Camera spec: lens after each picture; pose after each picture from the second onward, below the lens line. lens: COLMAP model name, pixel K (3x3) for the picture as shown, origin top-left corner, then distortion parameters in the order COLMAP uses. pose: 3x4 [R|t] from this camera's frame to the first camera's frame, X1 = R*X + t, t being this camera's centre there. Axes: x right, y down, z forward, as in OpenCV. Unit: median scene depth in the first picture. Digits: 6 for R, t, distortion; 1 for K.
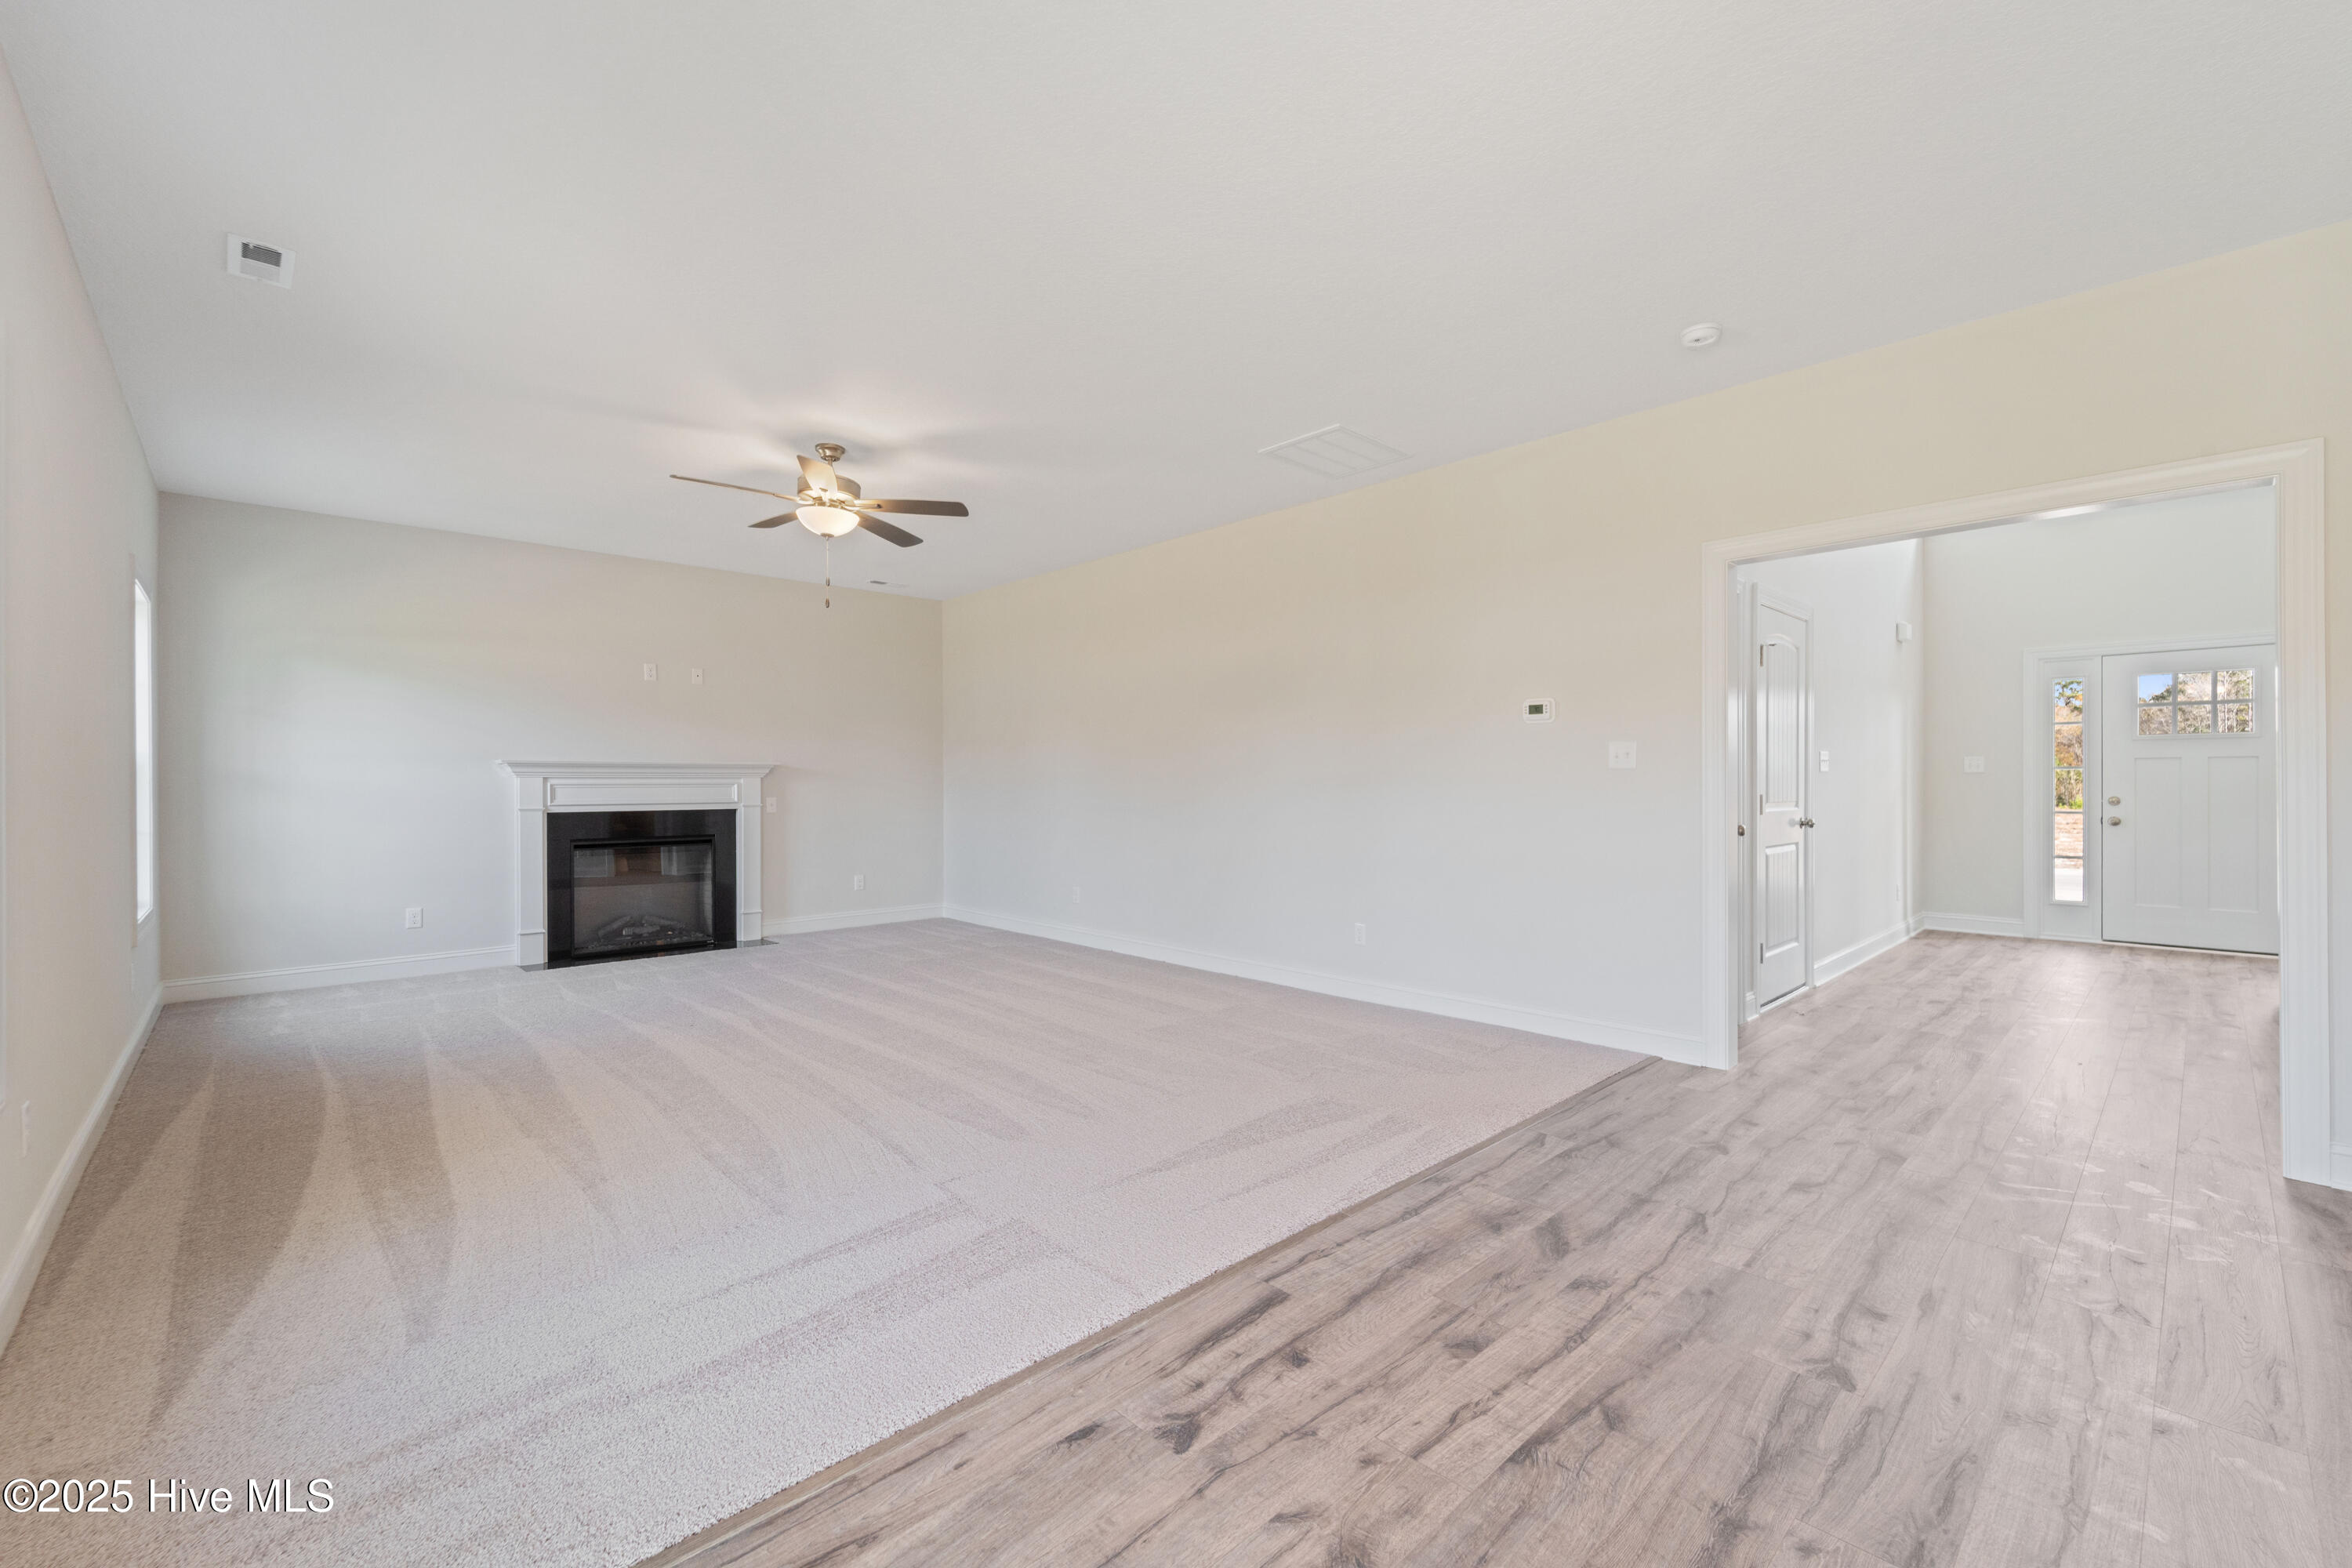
lens RADIAL K [[954.0, 0, 1176.0], [0, 954.0, 784.0], [0, 0, 1]] dist [0.000351, -0.000351]
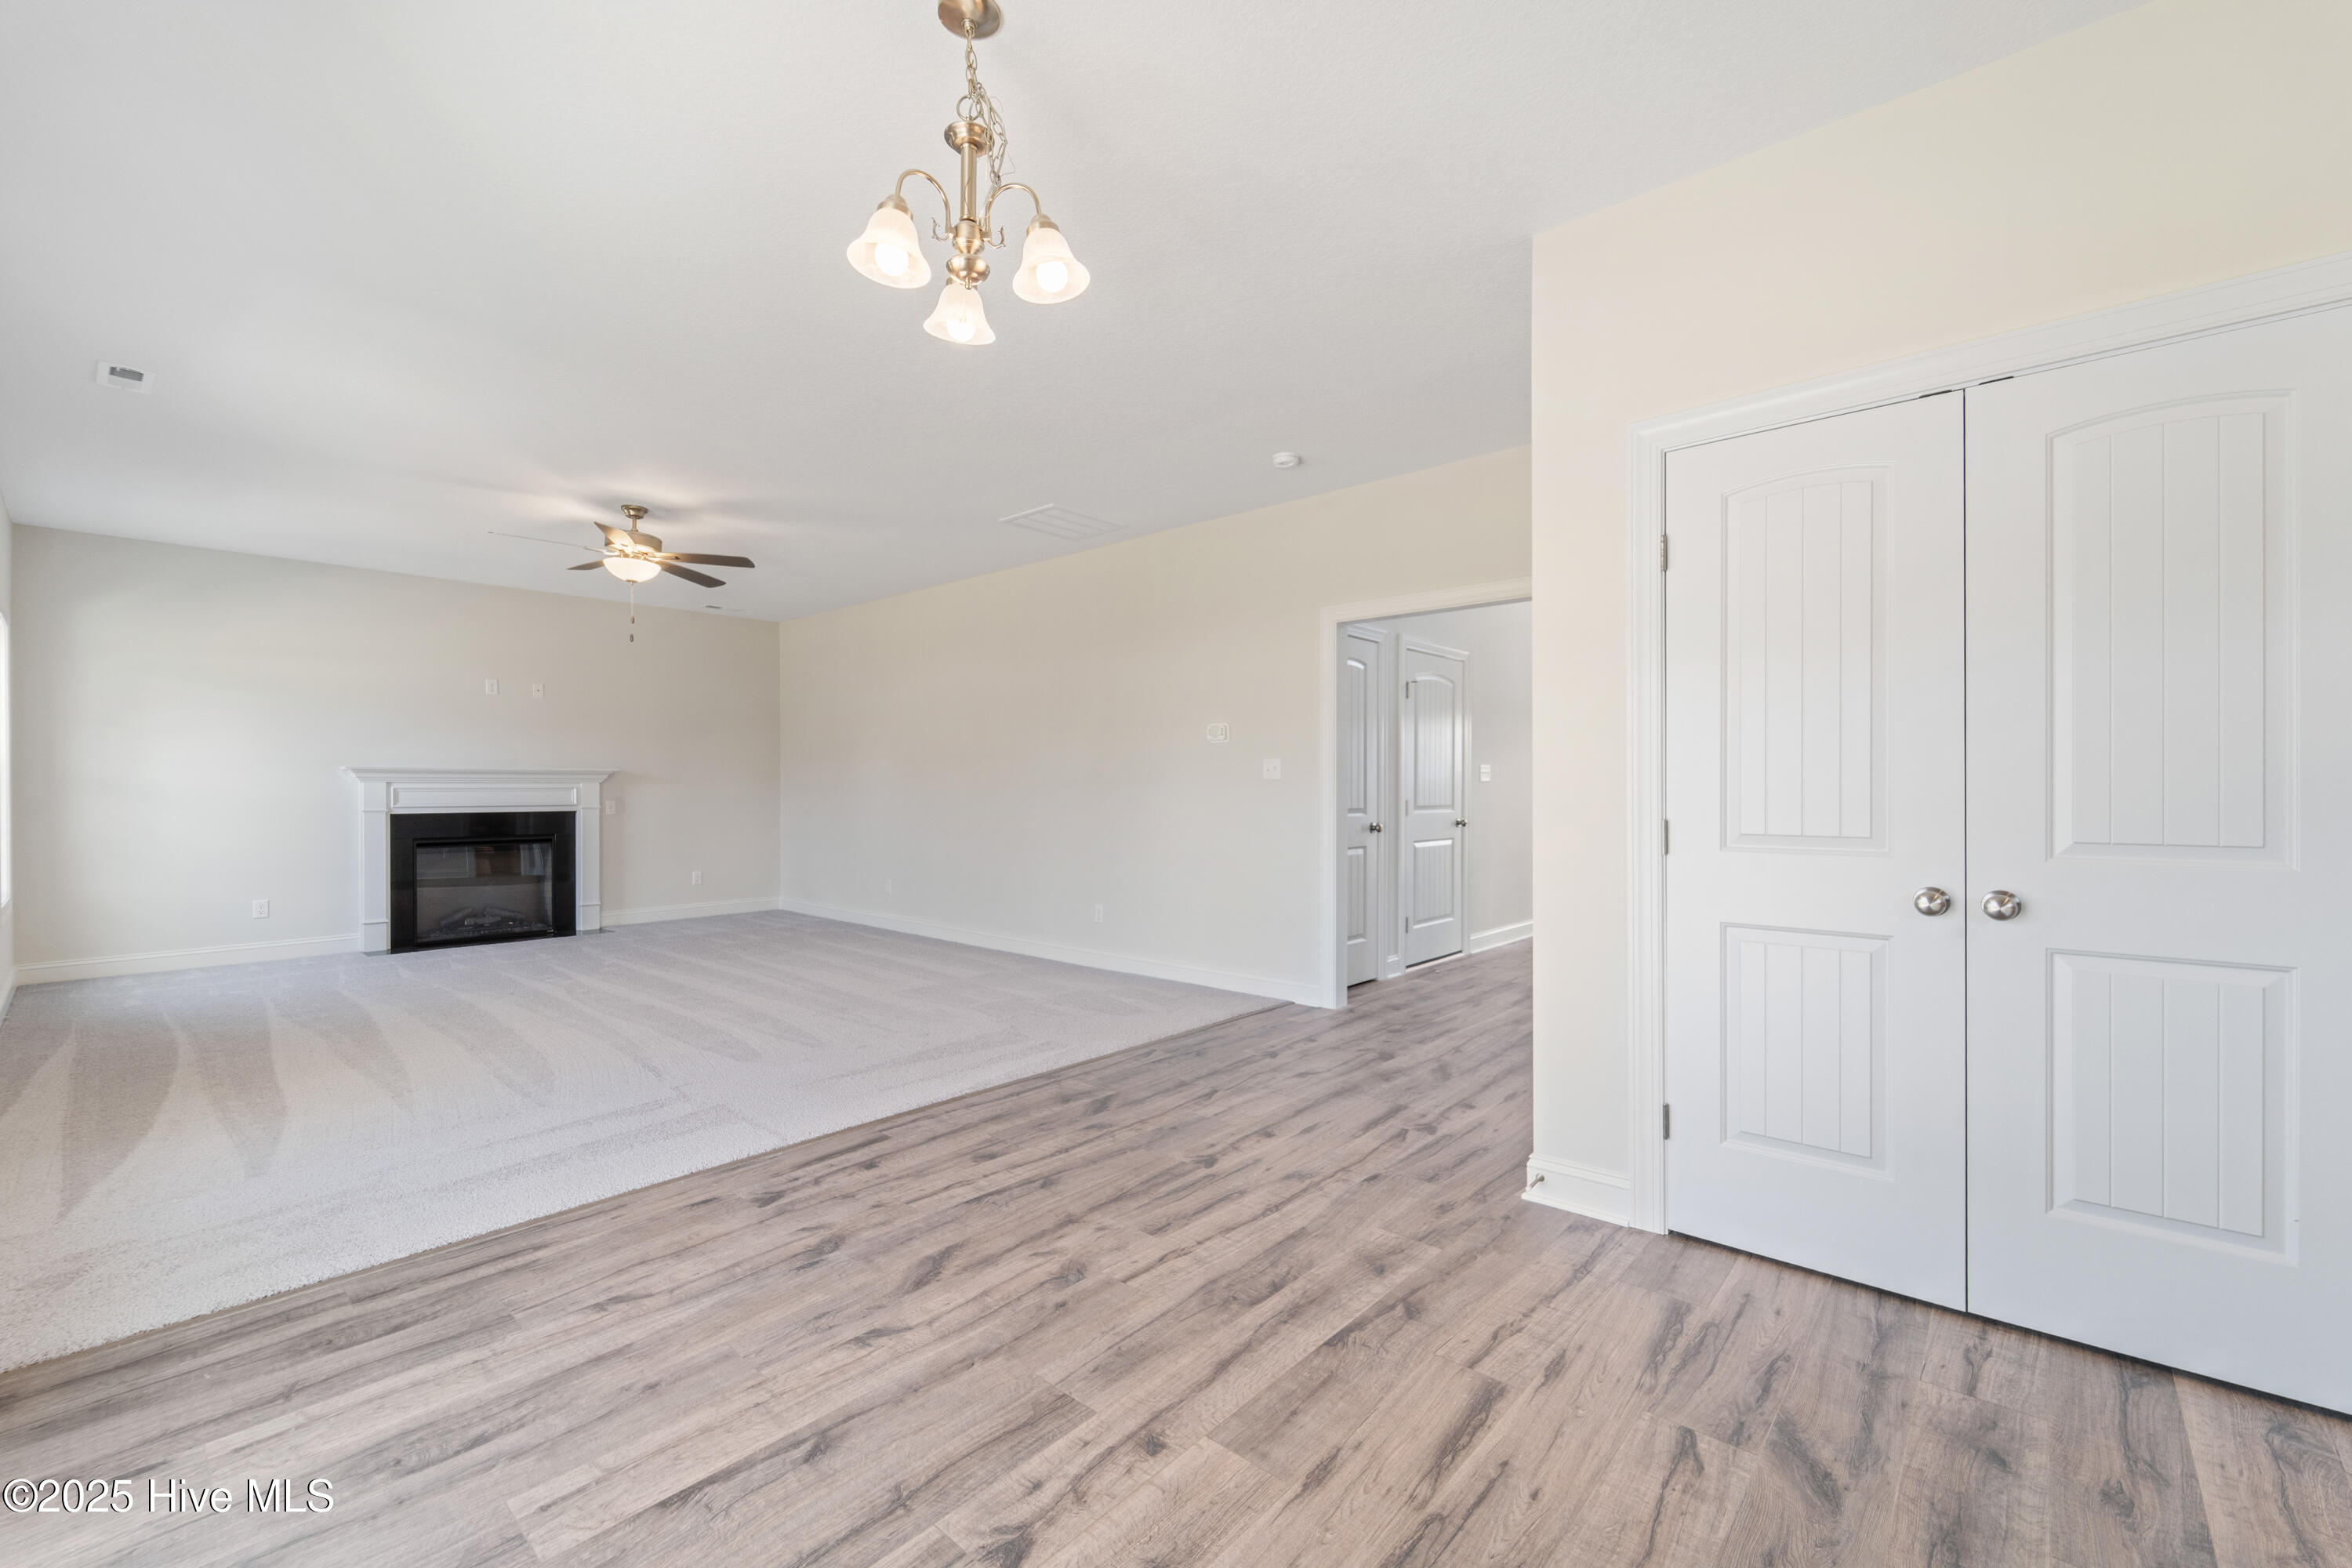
lens RADIAL K [[960.5, 0, 1185.1], [0, 960.5, 790.2], [0, 0, 1]] dist [-0.001091, -0.000535]
pose [[0.996073, 0.002945, 0.088489, 0.296417], [-0.003138, 0.999993, 0.002042, -0.004801], [-0.088482, -0.002312, 0.996075, -0.351304]]
